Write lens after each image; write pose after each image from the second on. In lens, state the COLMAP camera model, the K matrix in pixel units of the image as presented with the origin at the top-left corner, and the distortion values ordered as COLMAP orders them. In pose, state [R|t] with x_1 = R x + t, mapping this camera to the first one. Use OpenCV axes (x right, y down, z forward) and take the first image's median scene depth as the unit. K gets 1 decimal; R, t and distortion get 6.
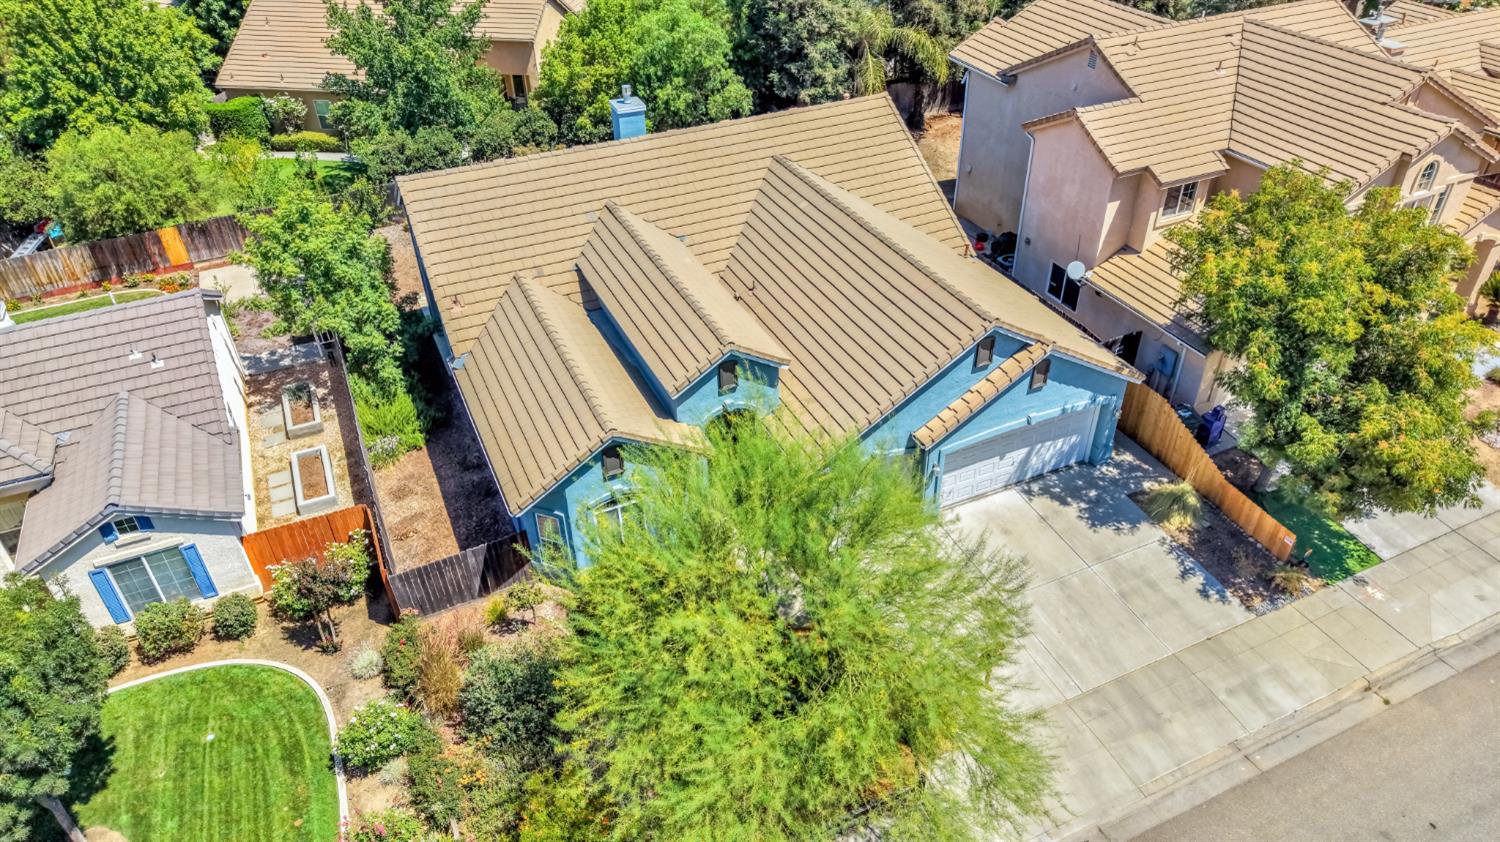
lens RADIAL K [[999.9, 0, 747.3], [0, 999.9, 432.1], [0, 0, 1]] dist [0.026664, -0.027165]
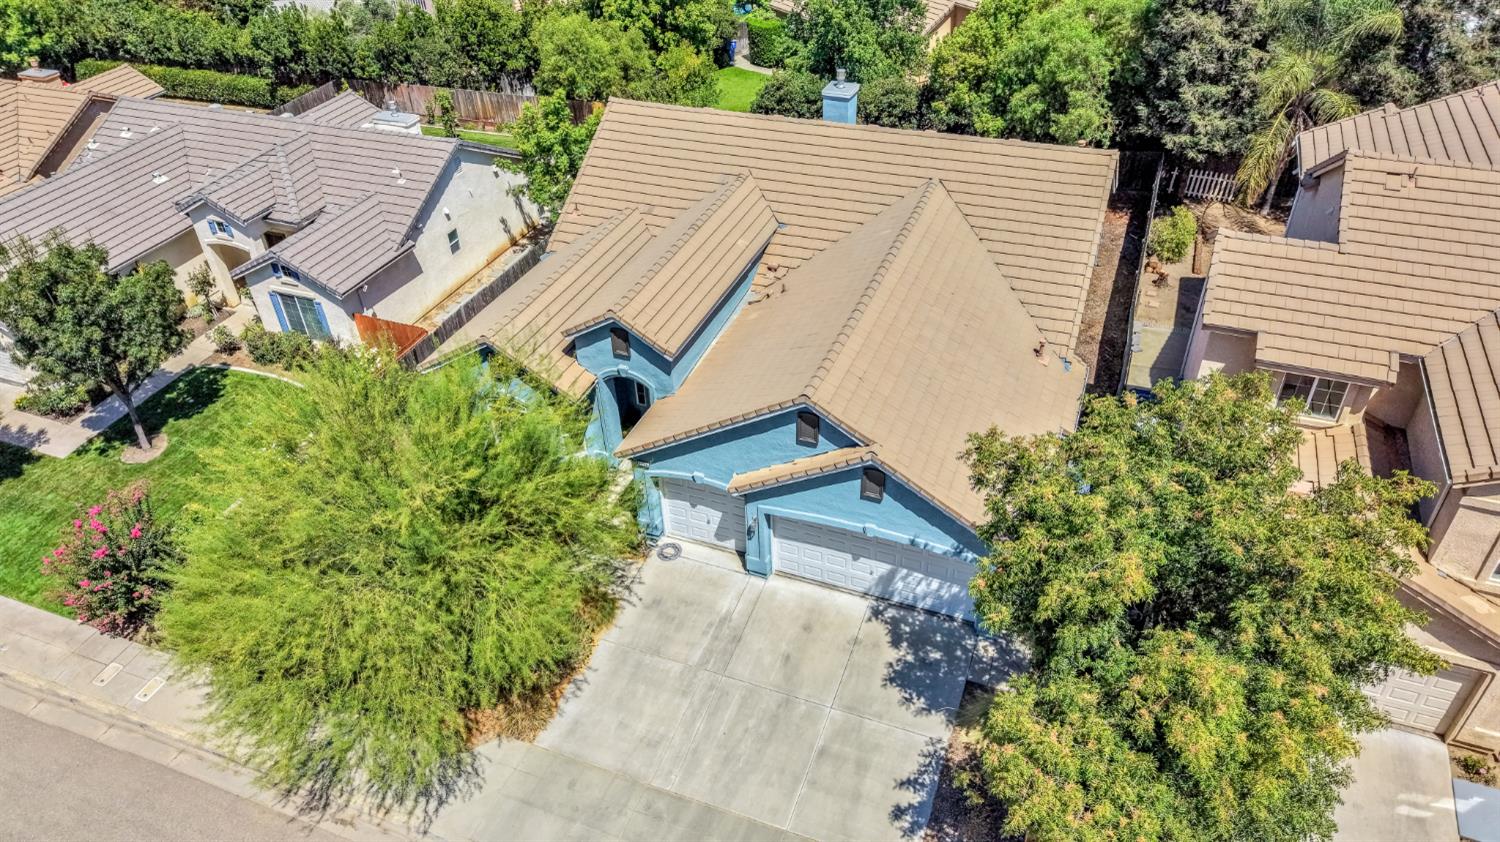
lens RADIAL K [[999.9, 0, 747.3], [0, 999.9, 432.1], [0, 0, 1]] dist [0.026664, -0.027165]
pose [[0.689936, 0.433994, -0.579343, 0.632273], [-0.411225, 0.893642, 0.179714, -0.188549], [0.595720, 0.114249, 0.795025, 0.219017]]
